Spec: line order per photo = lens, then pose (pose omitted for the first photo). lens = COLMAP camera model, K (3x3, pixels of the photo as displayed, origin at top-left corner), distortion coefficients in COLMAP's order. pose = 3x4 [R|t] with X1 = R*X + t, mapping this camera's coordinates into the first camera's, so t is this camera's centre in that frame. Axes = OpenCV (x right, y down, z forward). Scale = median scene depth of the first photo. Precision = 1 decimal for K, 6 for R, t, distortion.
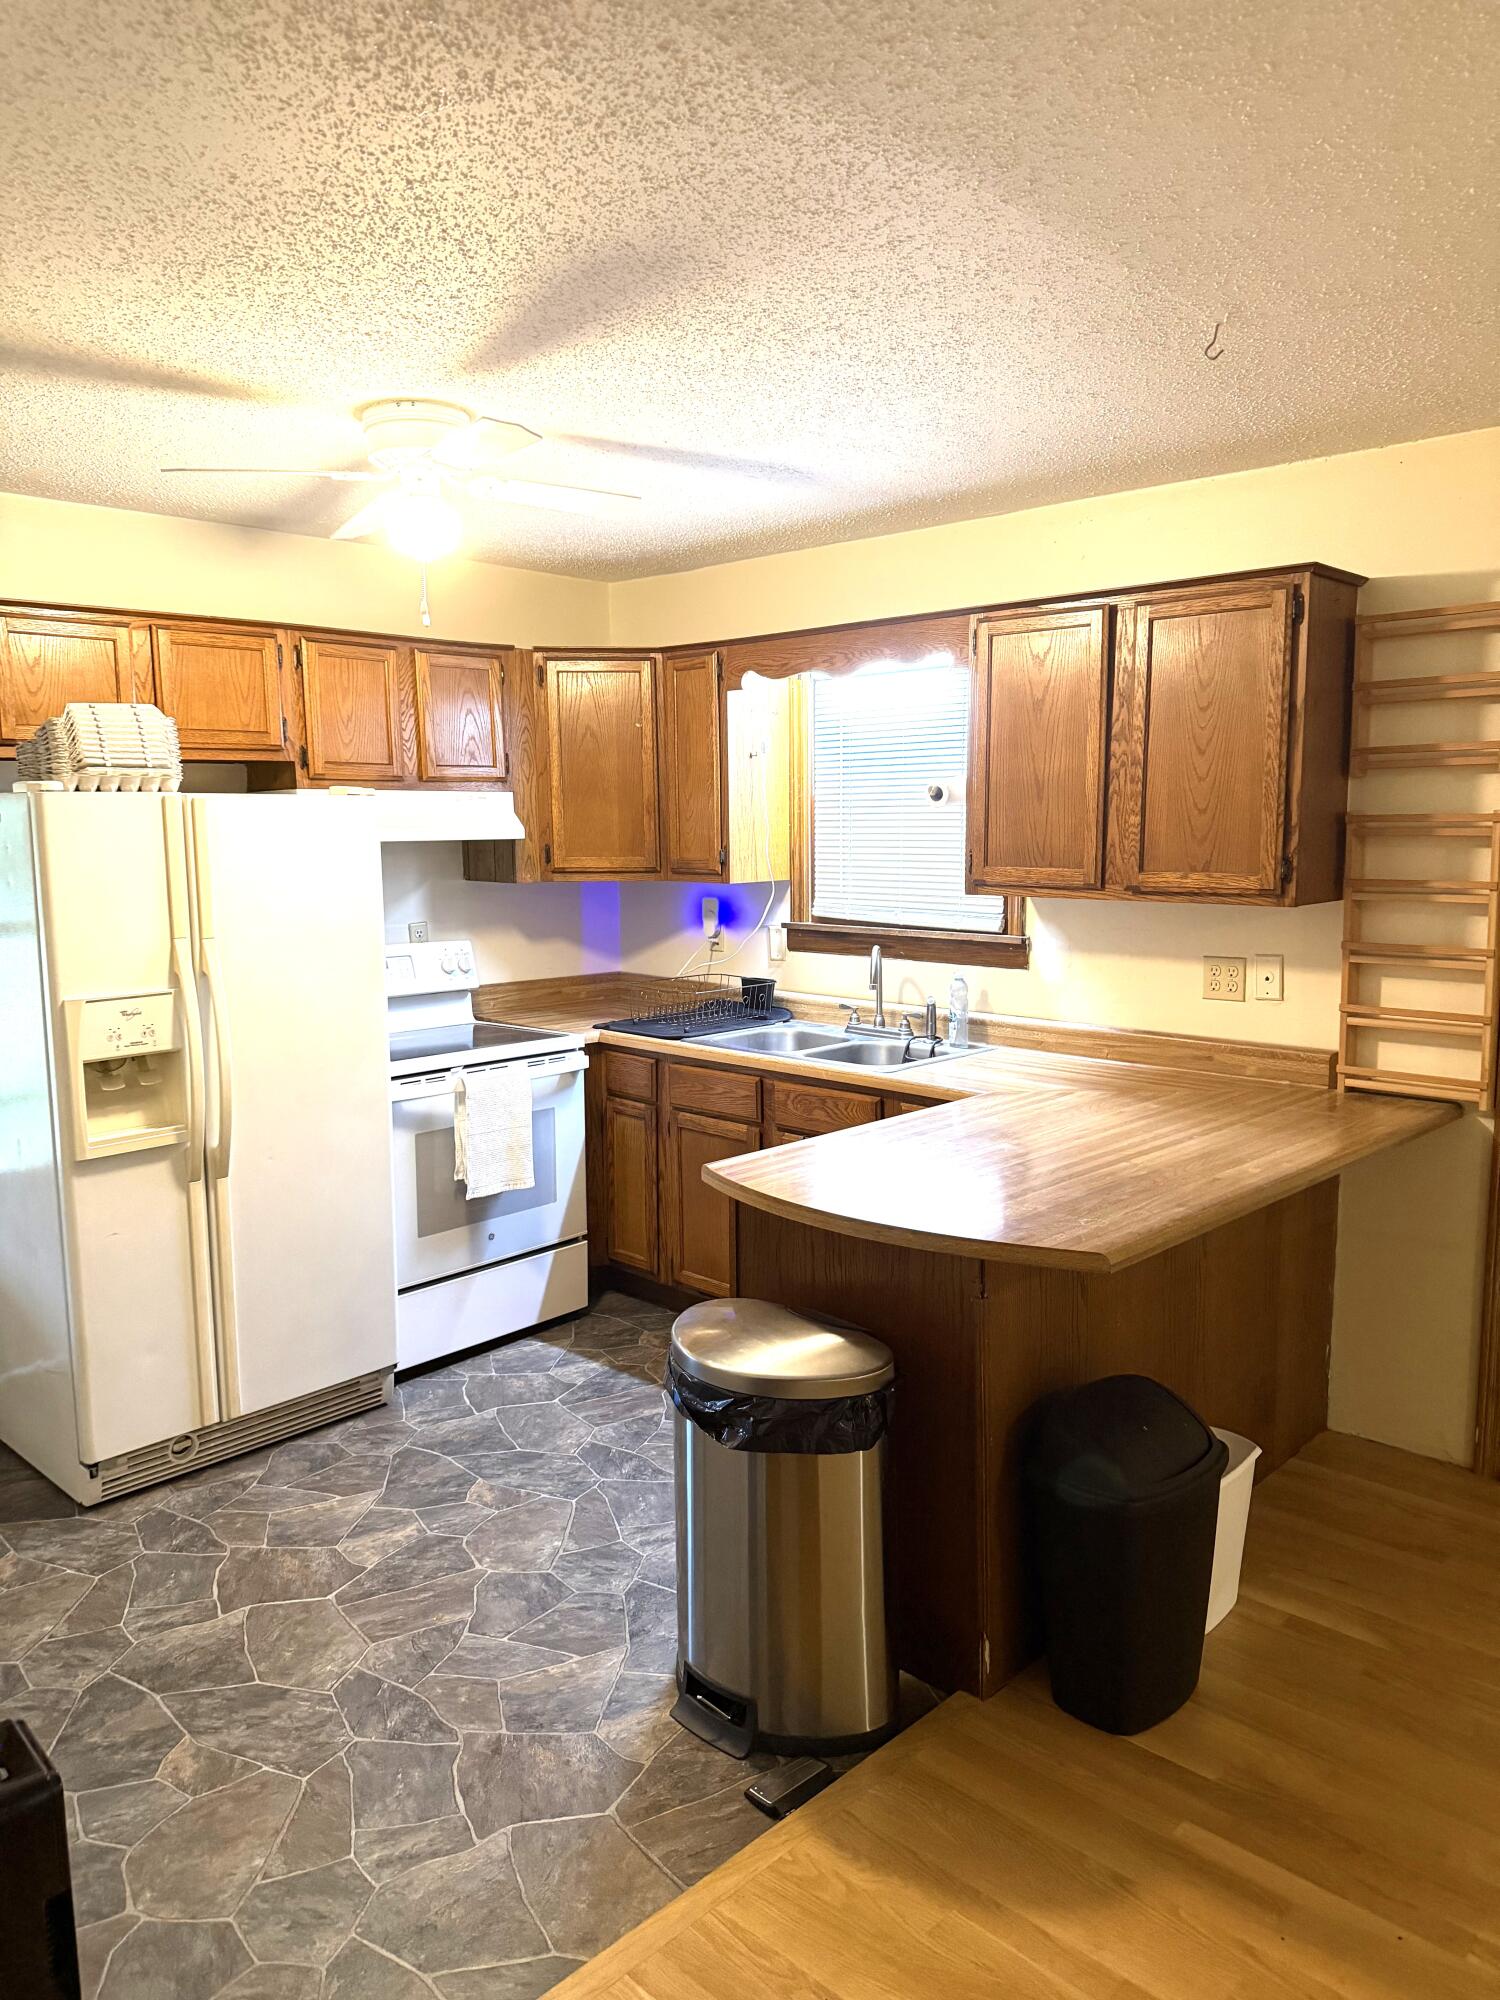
lens RADIAL K [[1375.8, 0, 750.0], [0, 1375.8, 1000.0], [0, 0, 1]] dist [0.012980, 0.000714]
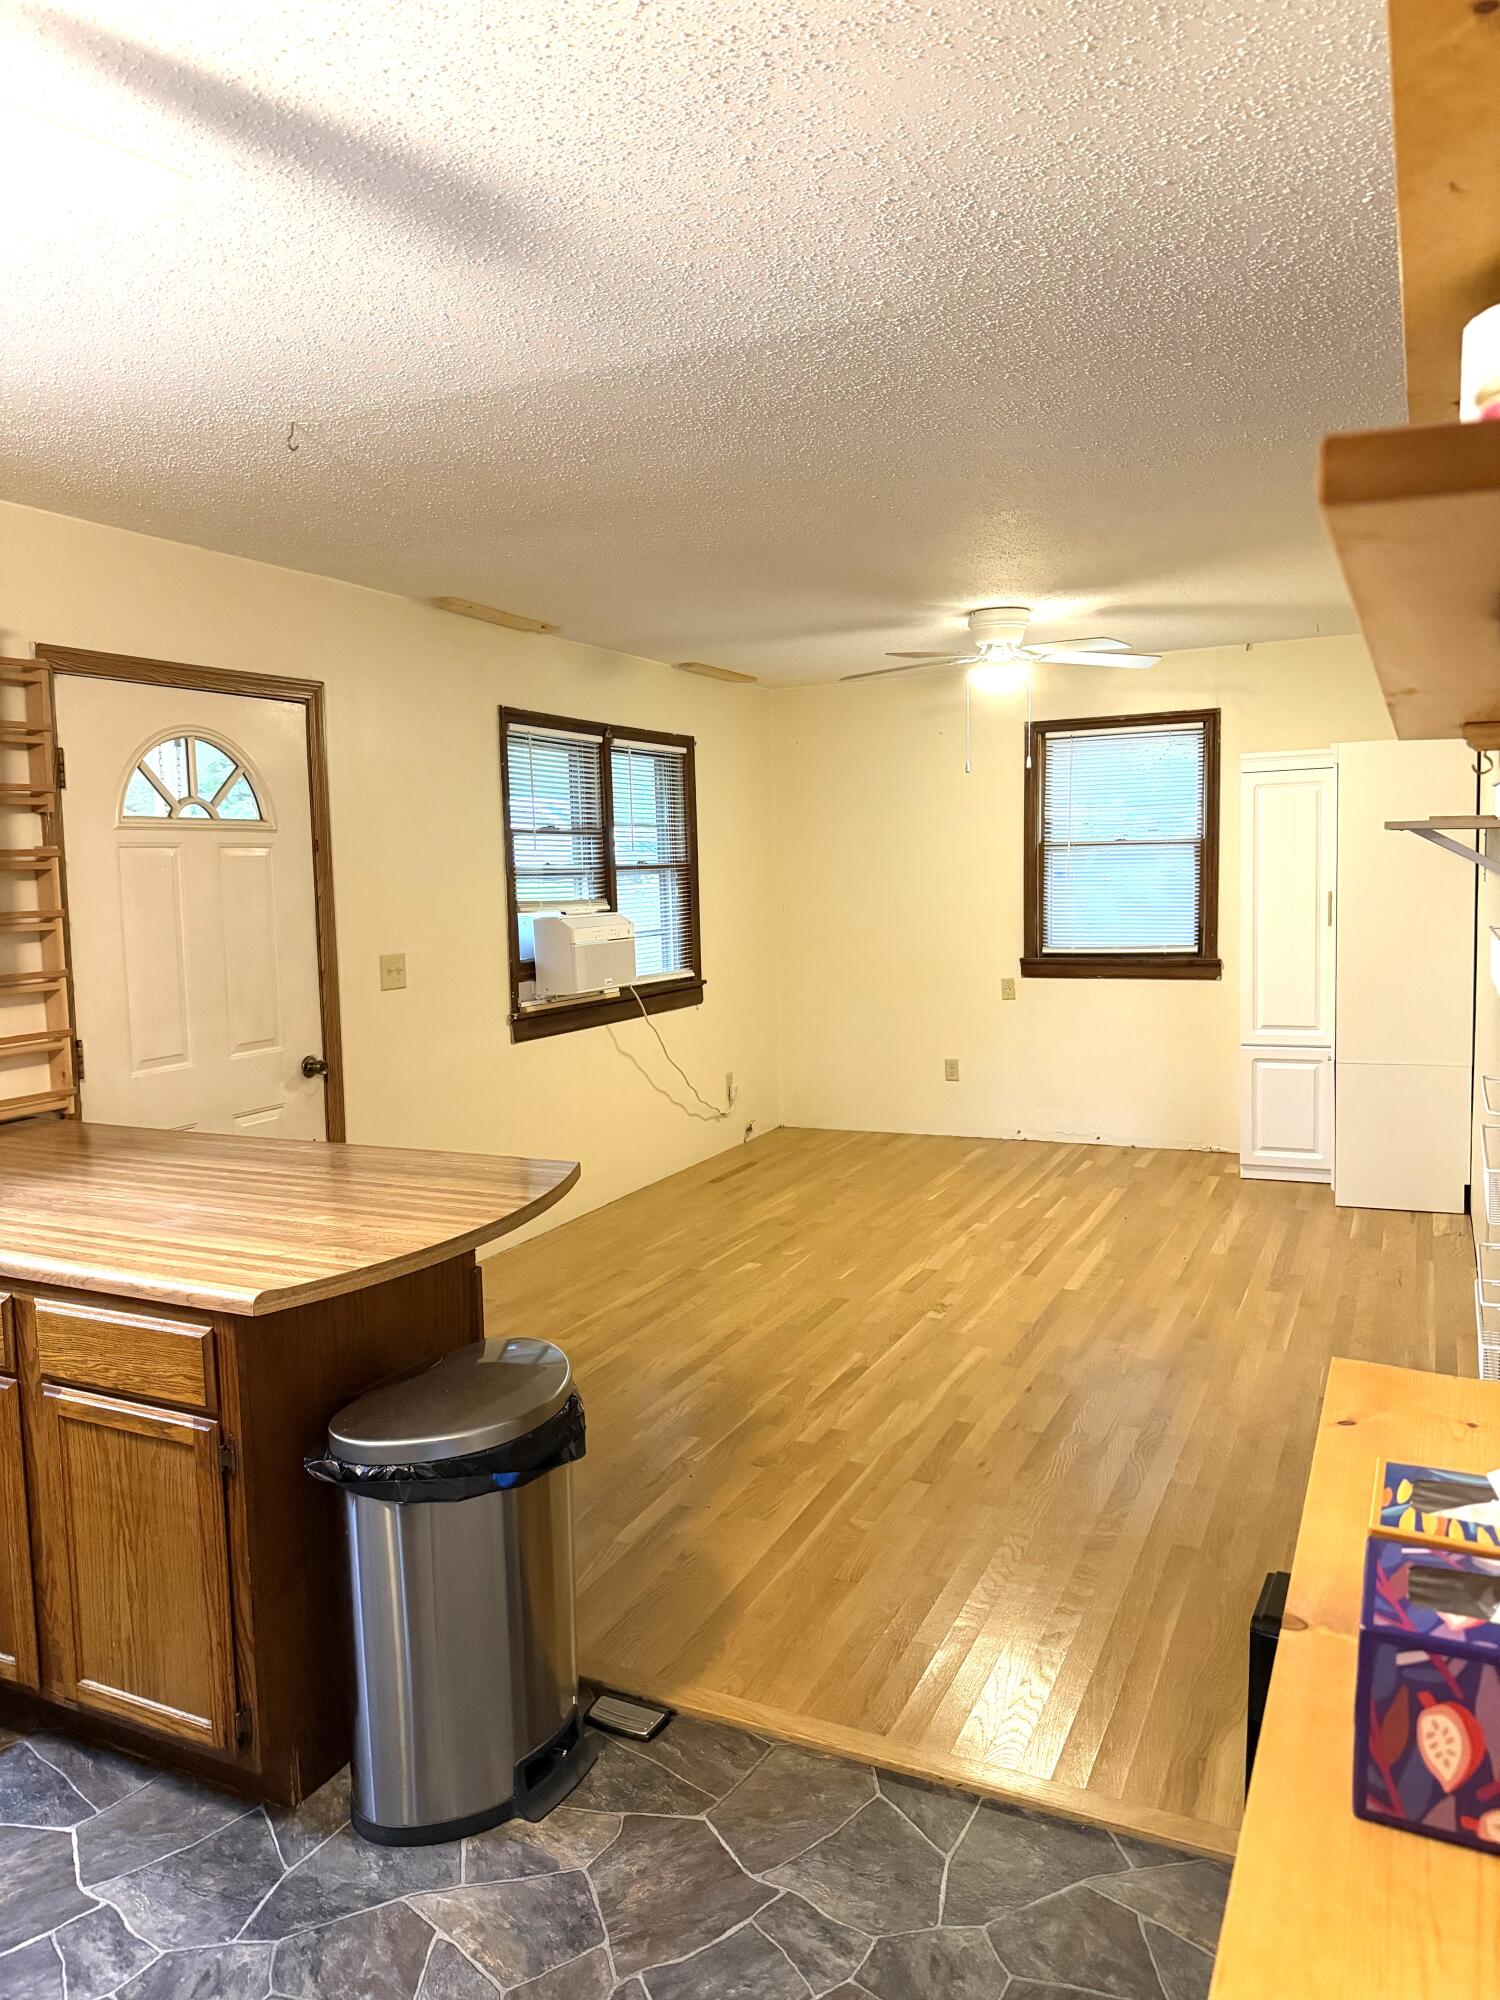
lens RADIAL K [[1375.8, 0, 750.0], [0, 1375.8, 1000.0], [0, 0, 1]] dist [0.012980, 0.000714]
pose [[-0.284888, -0.095213, 0.953820, -1.049260], [0.153254, 0.977731, 0.143374, -0.130895], [-0.946230, 0.187023, -0.263952, 1.170363]]
